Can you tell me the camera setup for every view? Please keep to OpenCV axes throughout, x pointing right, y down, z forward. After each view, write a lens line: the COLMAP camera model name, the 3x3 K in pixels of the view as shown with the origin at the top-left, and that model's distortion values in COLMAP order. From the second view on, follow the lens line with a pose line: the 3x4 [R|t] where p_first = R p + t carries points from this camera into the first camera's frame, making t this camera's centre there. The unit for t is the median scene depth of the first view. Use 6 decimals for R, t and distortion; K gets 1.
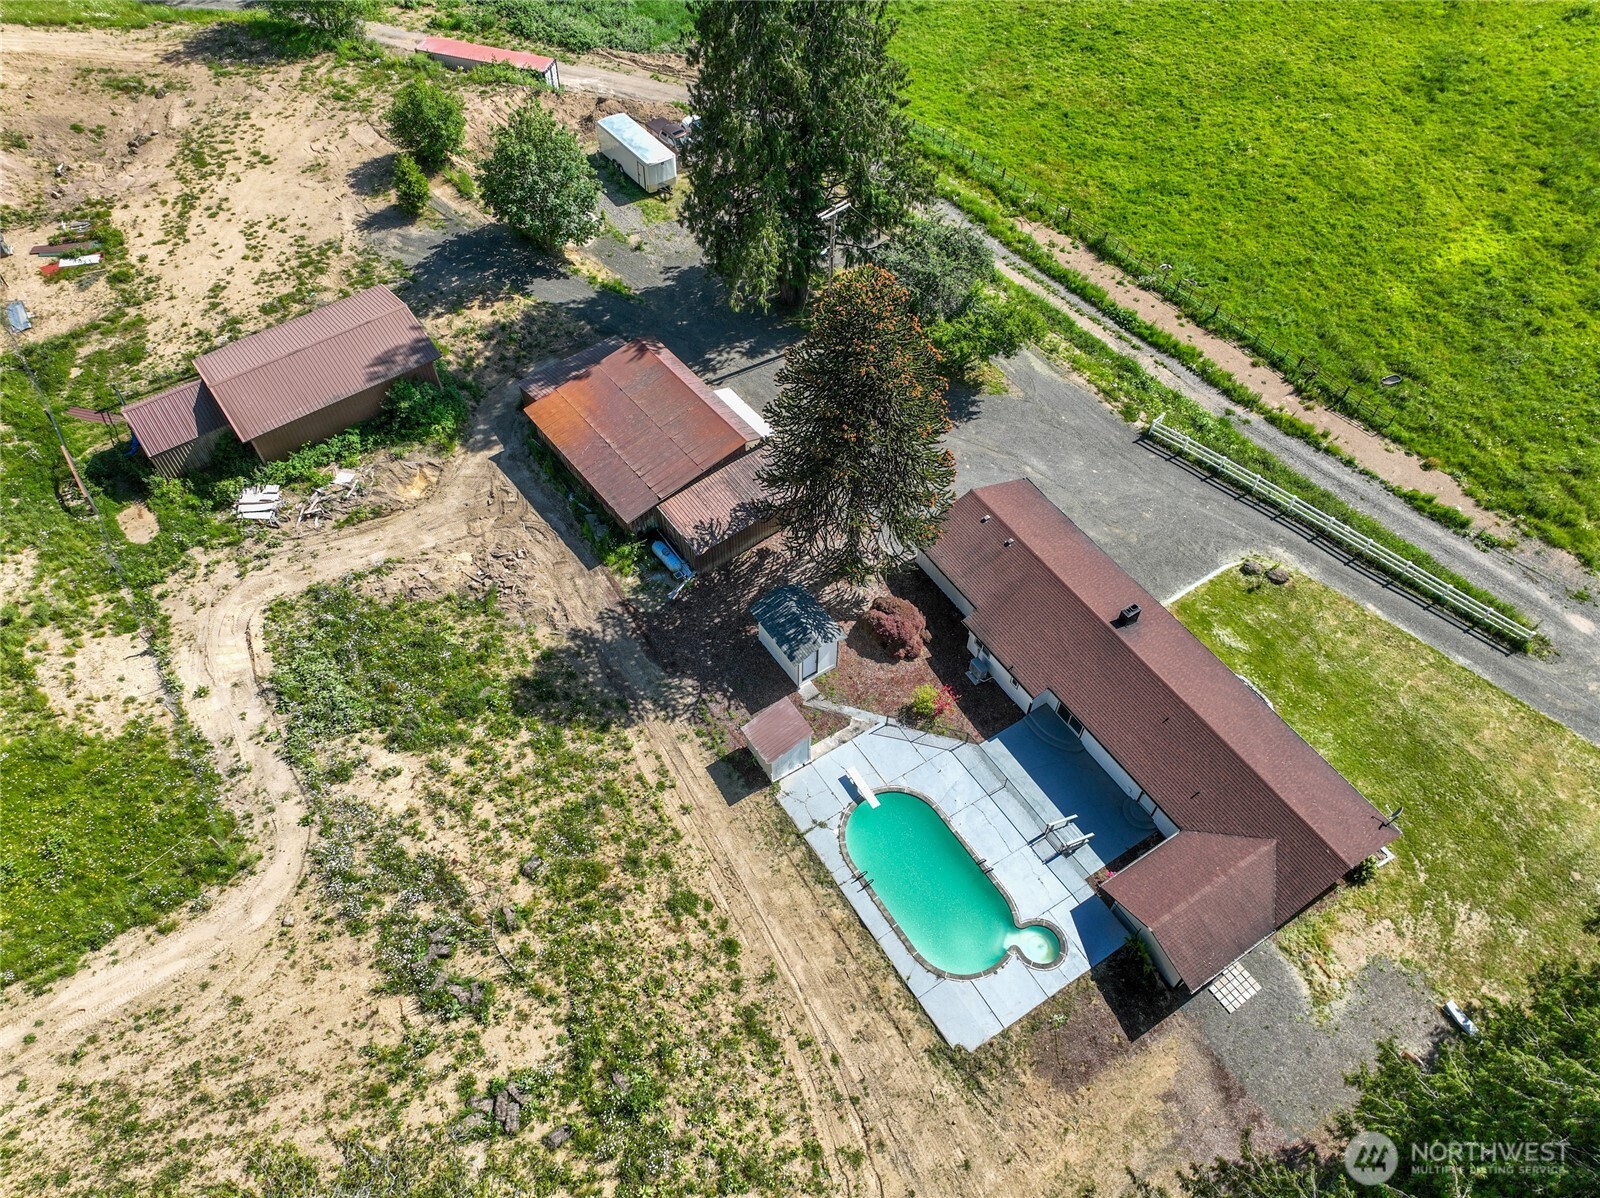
lens RADIAL K [[1131.4, 0, 799.0], [0, 1131.4, 601.1], [0, 0, 1]] dist [0.002227, 0.016931]
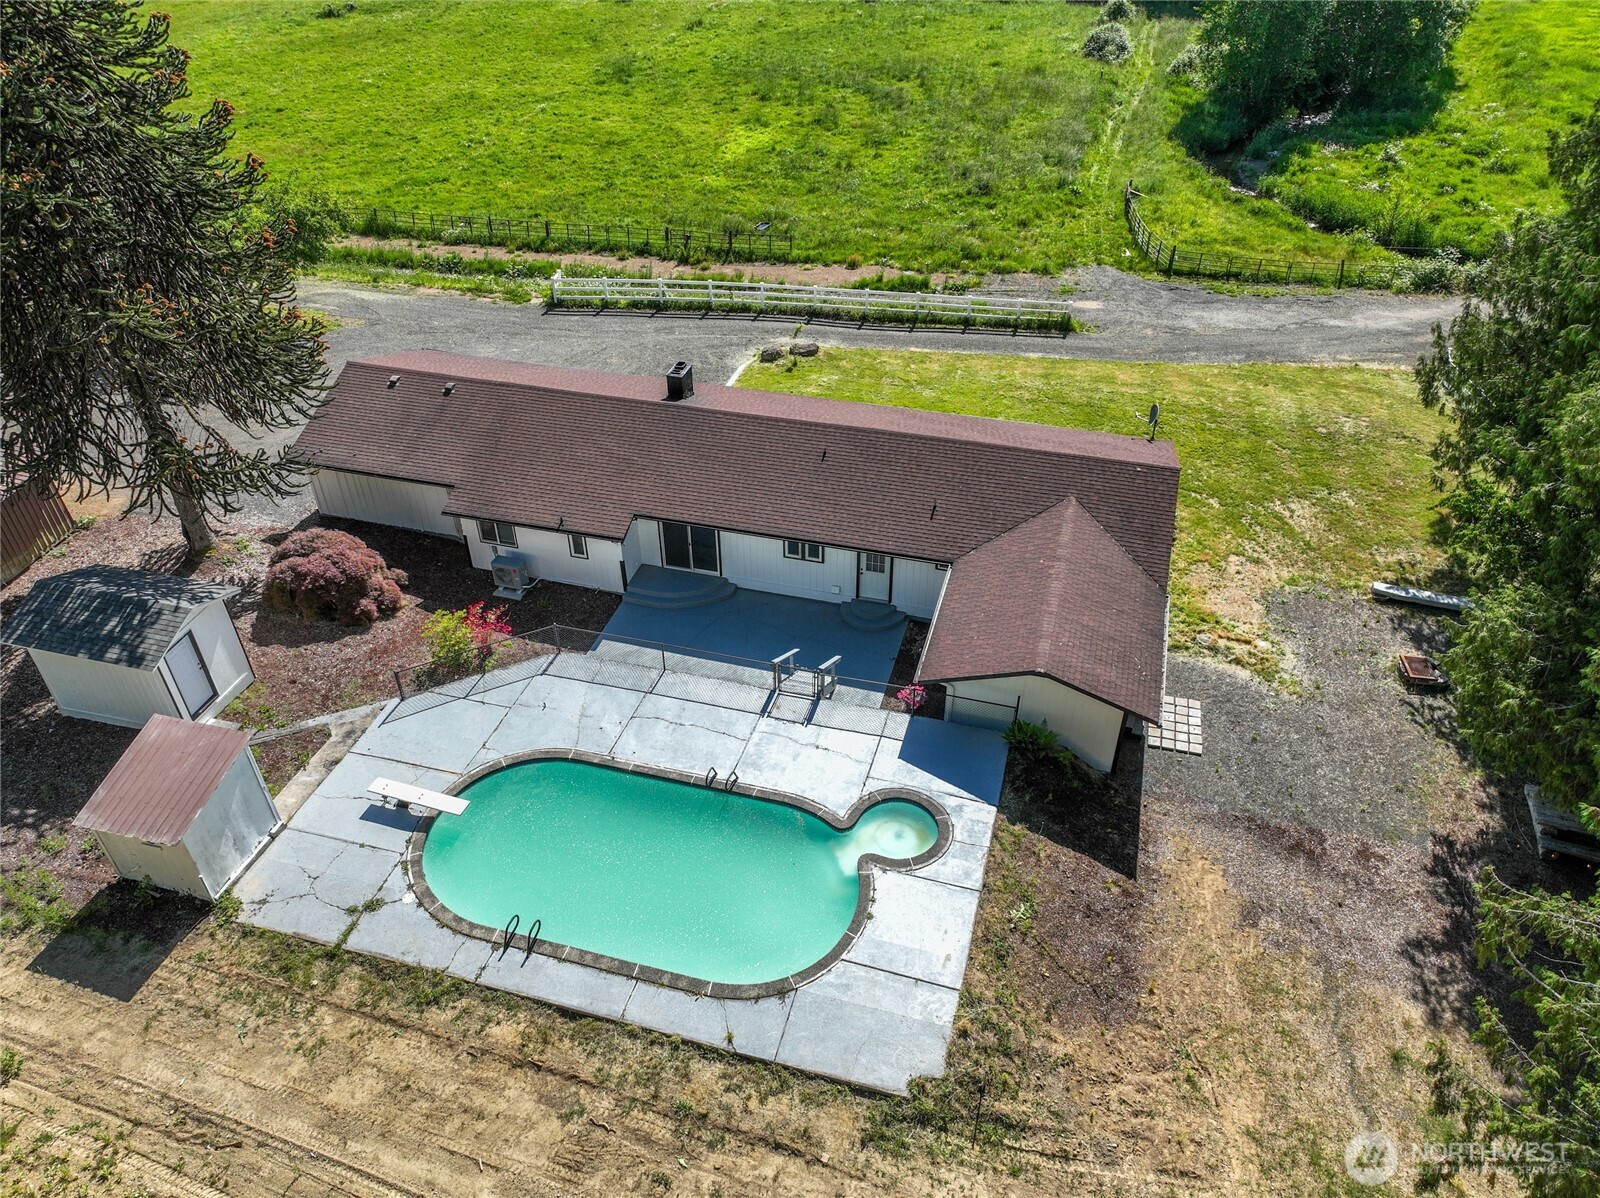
lens RADIAL K [[1131.4, 0, 801.4], [0, 1131.4, 593.2], [0, 0, 1]] dist [0.002227, 0.016931]
pose [[0.752146, -0.403231, 0.521230, -0.033438], [0.530474, 0.839748, -0.115844, 0.229603], [-0.390990, 0.363631, 0.845517, 0.510281]]
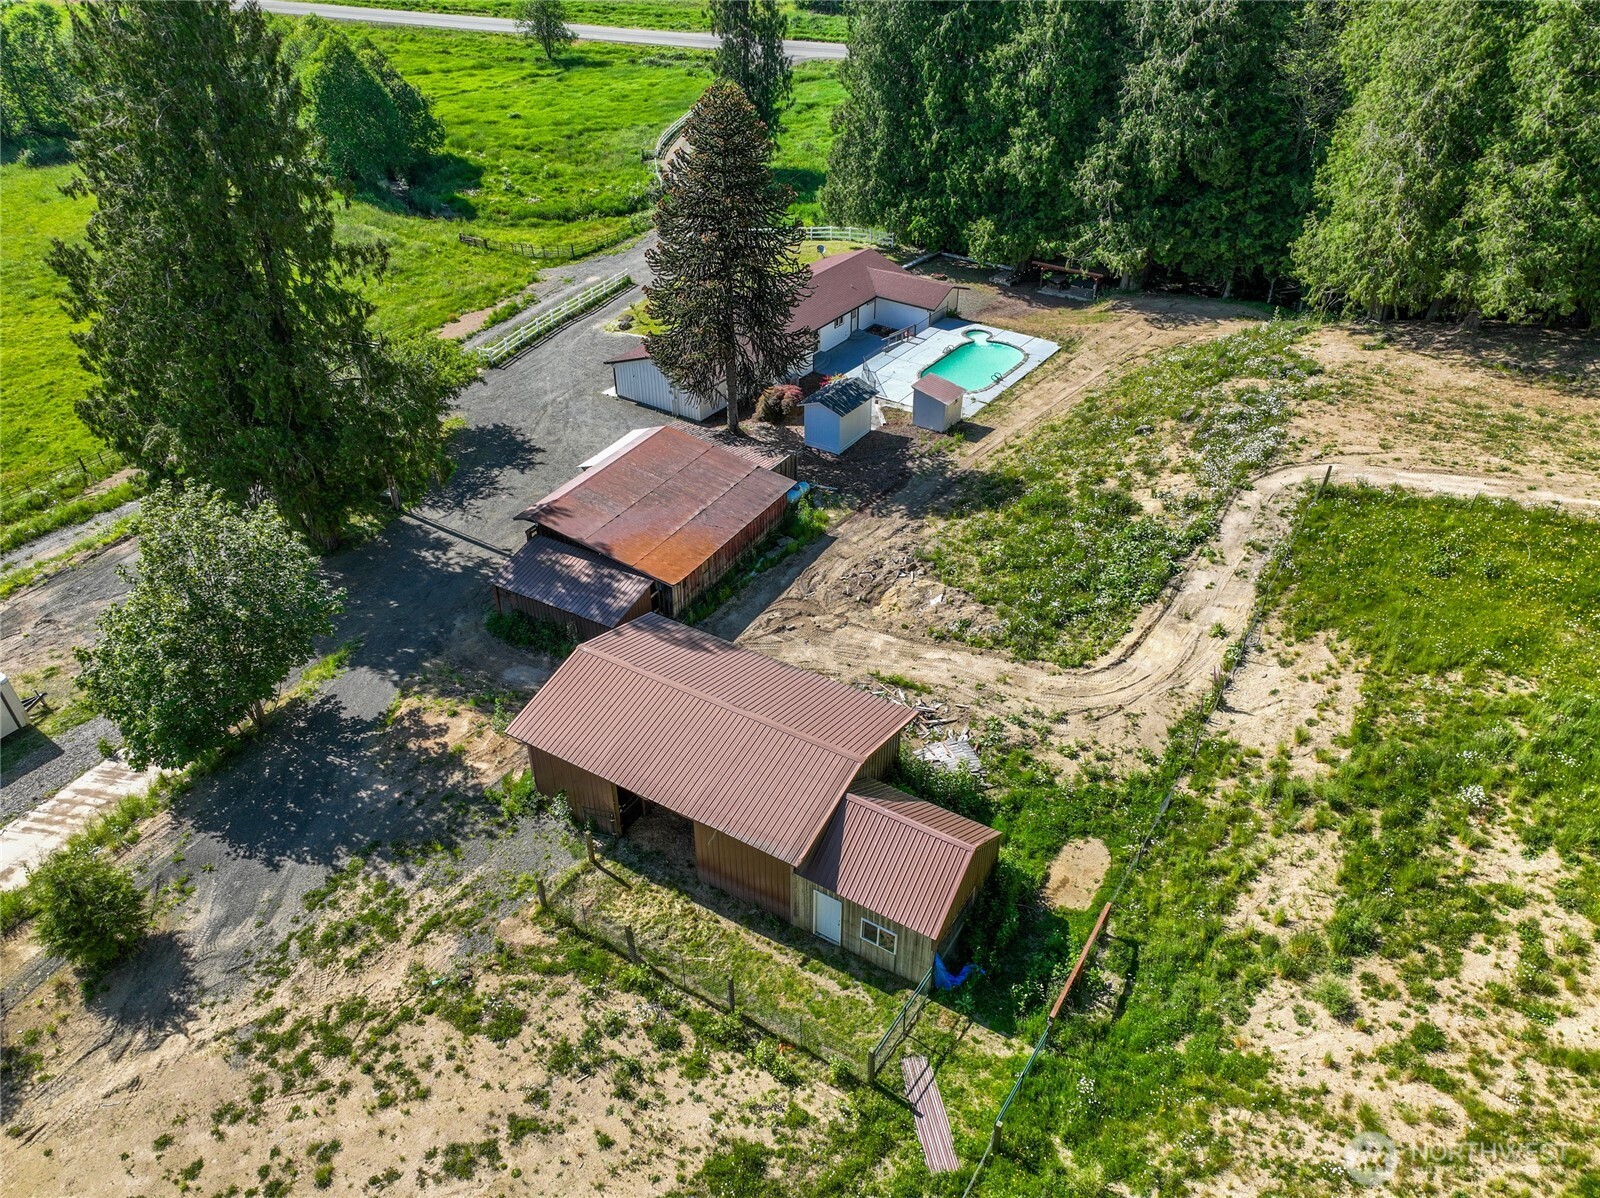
lens RADIAL K [[1131.4, 0, 795.9], [0, 1131.4, 596.0], [0, 0, 1]] dist [0.002227, 0.016931]
pose [[-0.377597, -0.523298, 0.763924, -1.046895], [0.737532, 0.328862, 0.589827, -0.675536], [-0.559881, 0.786135, 0.261772, 0.927422]]
